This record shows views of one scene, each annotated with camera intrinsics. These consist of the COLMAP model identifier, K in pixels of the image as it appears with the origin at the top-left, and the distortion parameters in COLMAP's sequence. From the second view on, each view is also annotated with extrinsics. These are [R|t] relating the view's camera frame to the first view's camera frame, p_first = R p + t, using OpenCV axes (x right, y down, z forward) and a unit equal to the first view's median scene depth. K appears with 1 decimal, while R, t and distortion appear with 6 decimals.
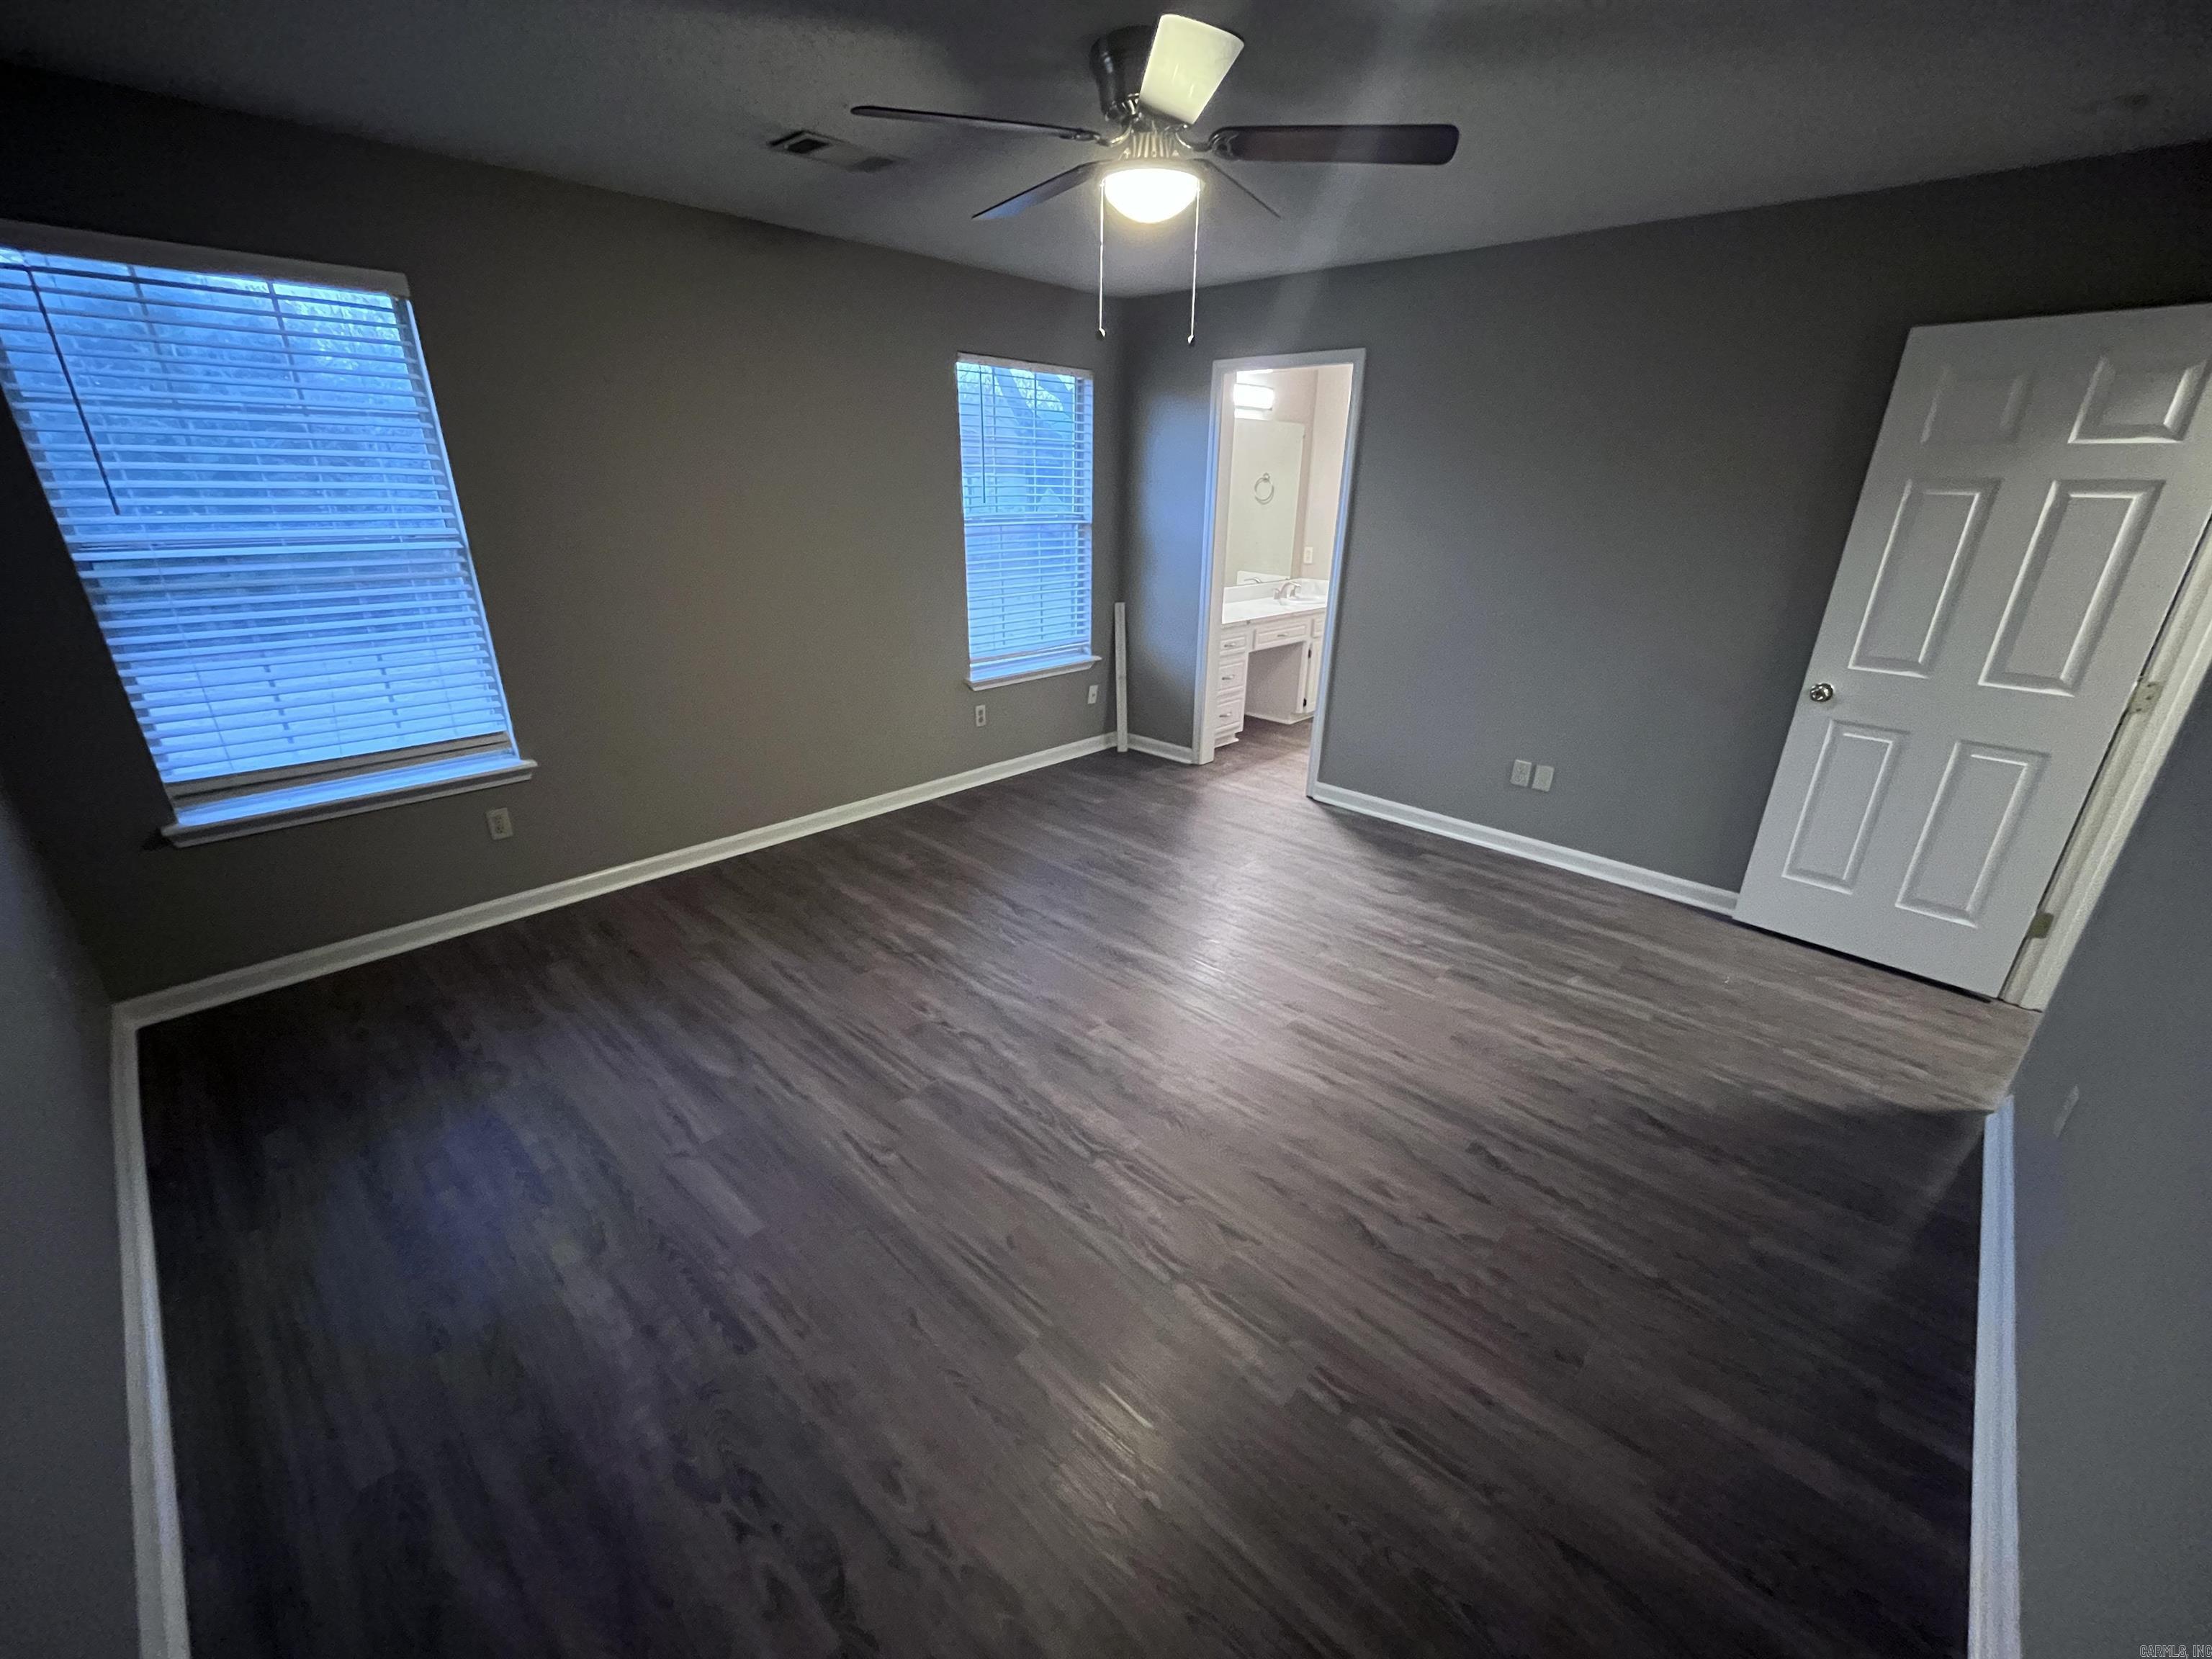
lens RADIAL K [[892.9, 0, 1104.8], [0, 892.9, 829.4], [0, 0, 1]] dist [-0.003127, -0.000029]
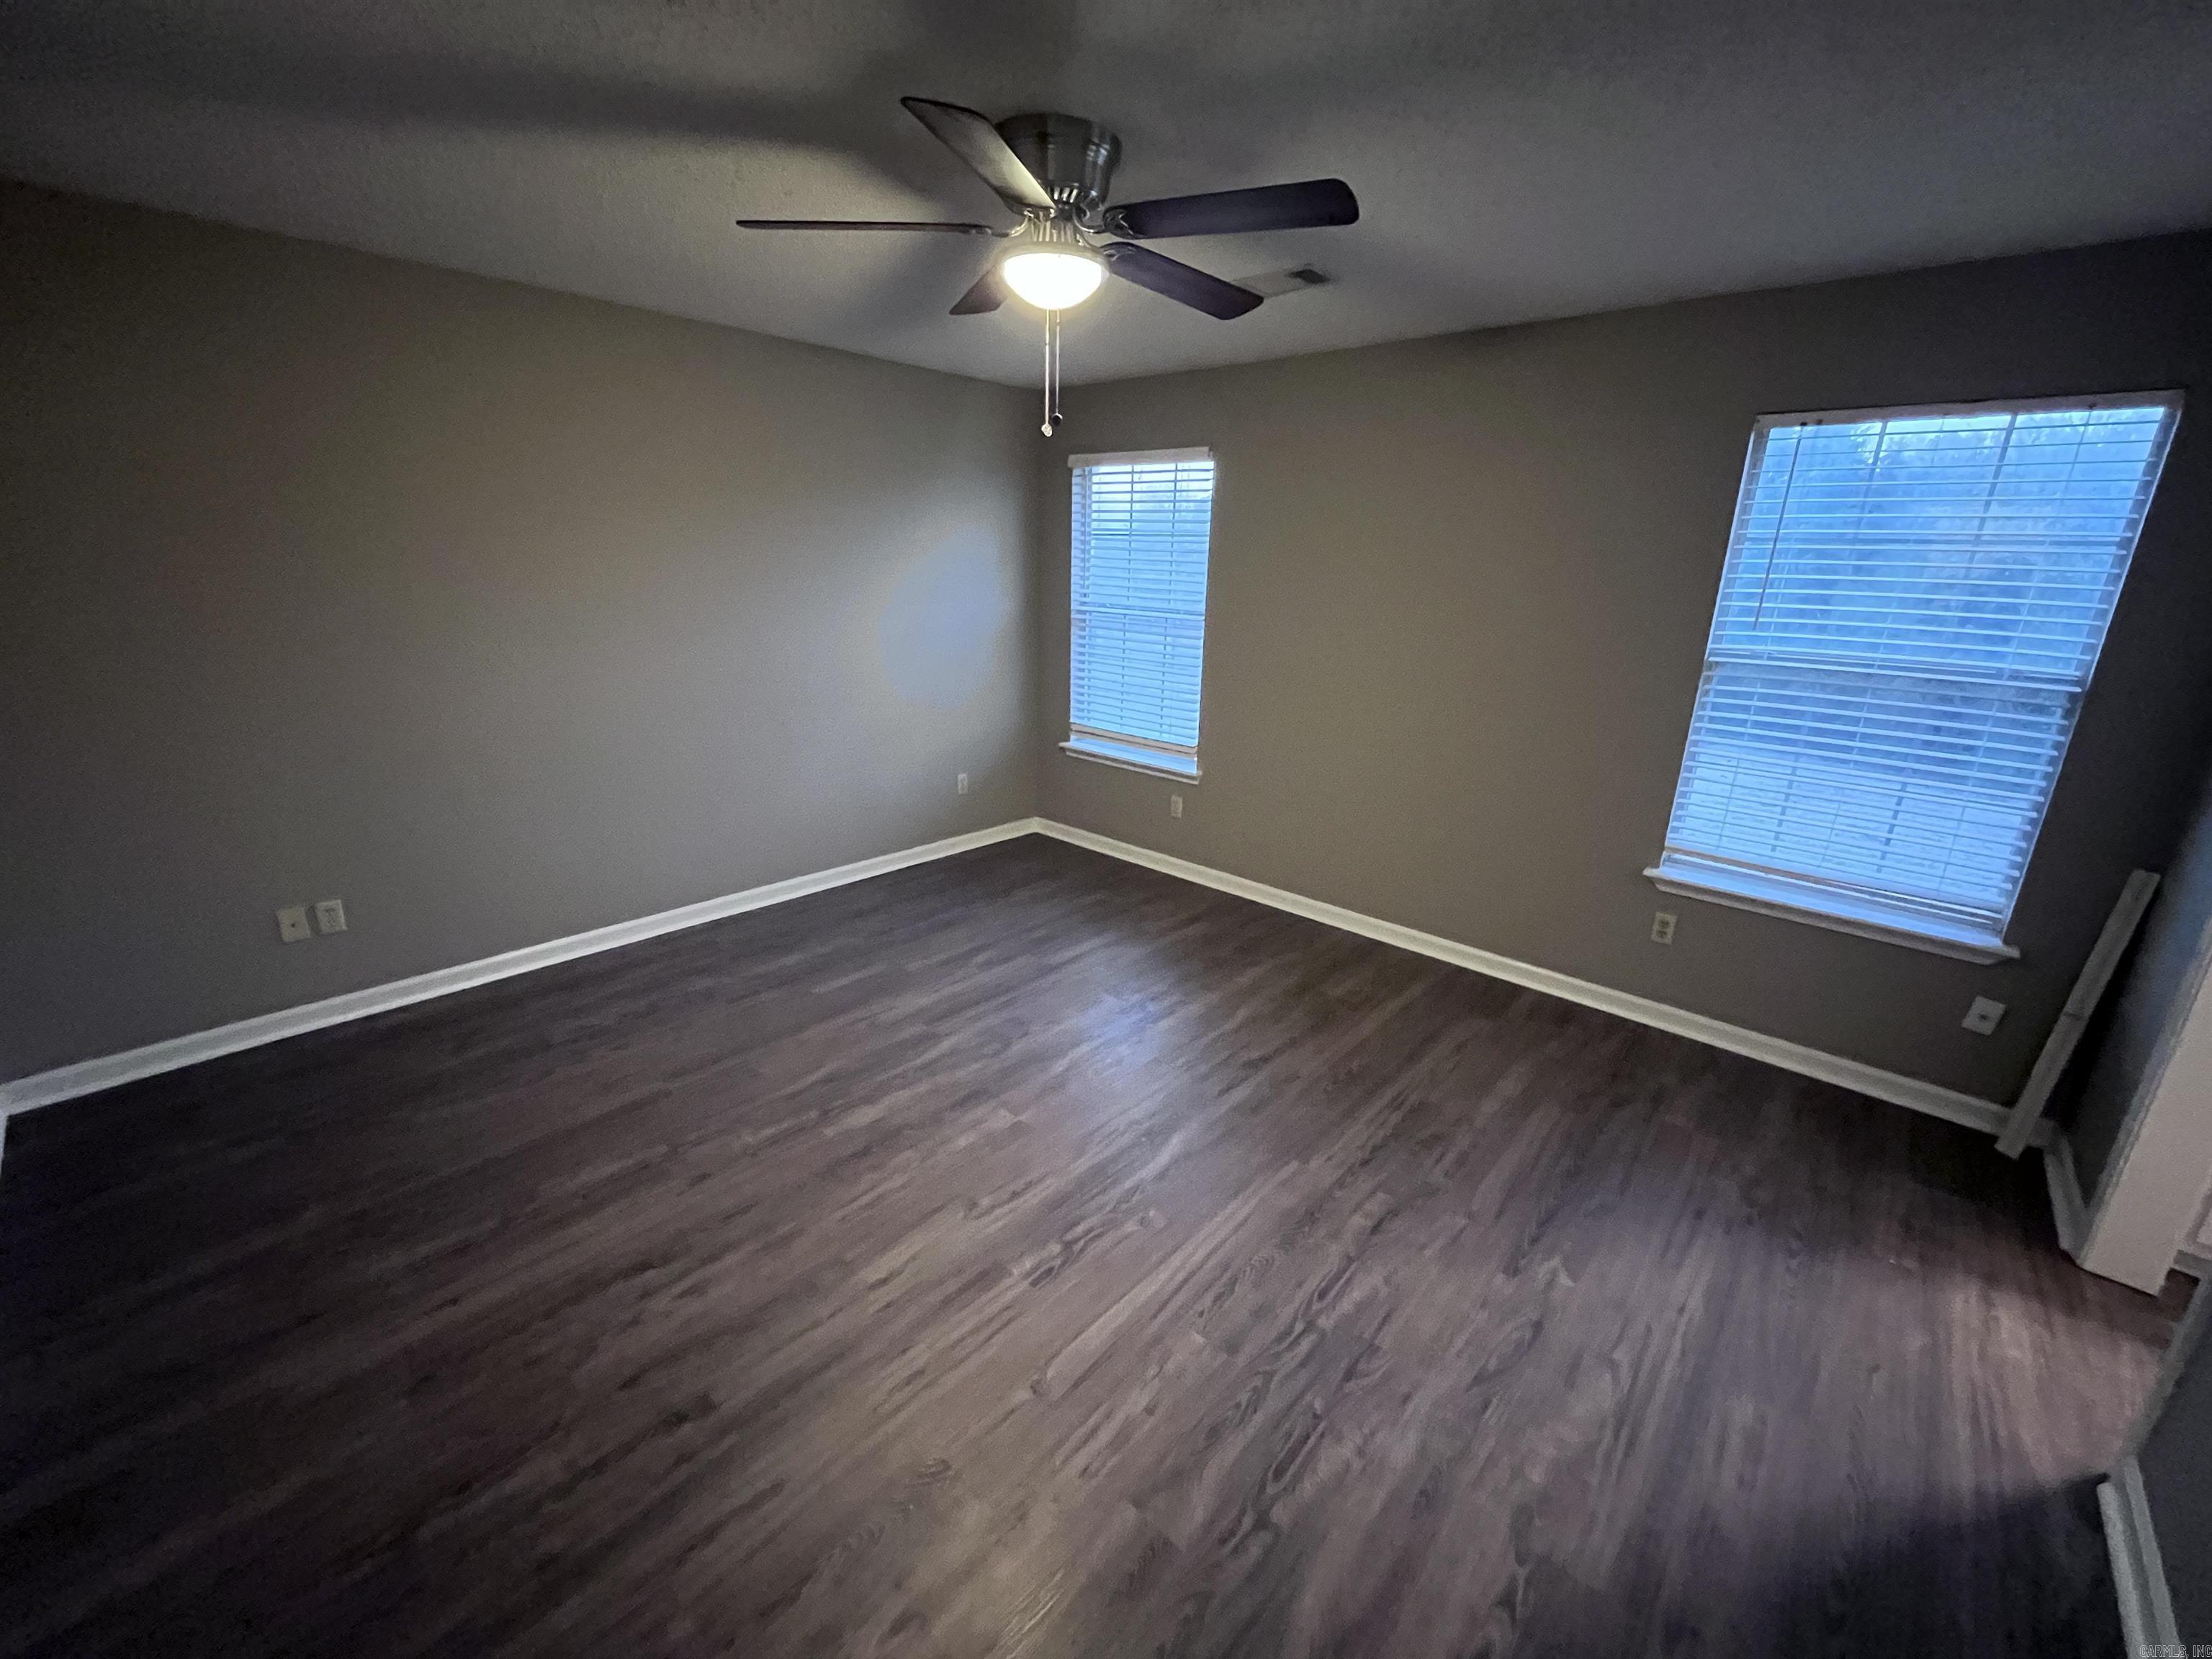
lens RADIAL K [[892.9, 0, 1104.8], [0, 892.9, 829.4], [0, 0, 1]] dist [-0.003127, -0.000029]
pose [[0.021235, 0.276822, -0.960686, 0.799882], [-0.396869, 0.884286, 0.246035, -0.316797], [0.917630, 0.376042, 0.128640, 0.807468]]
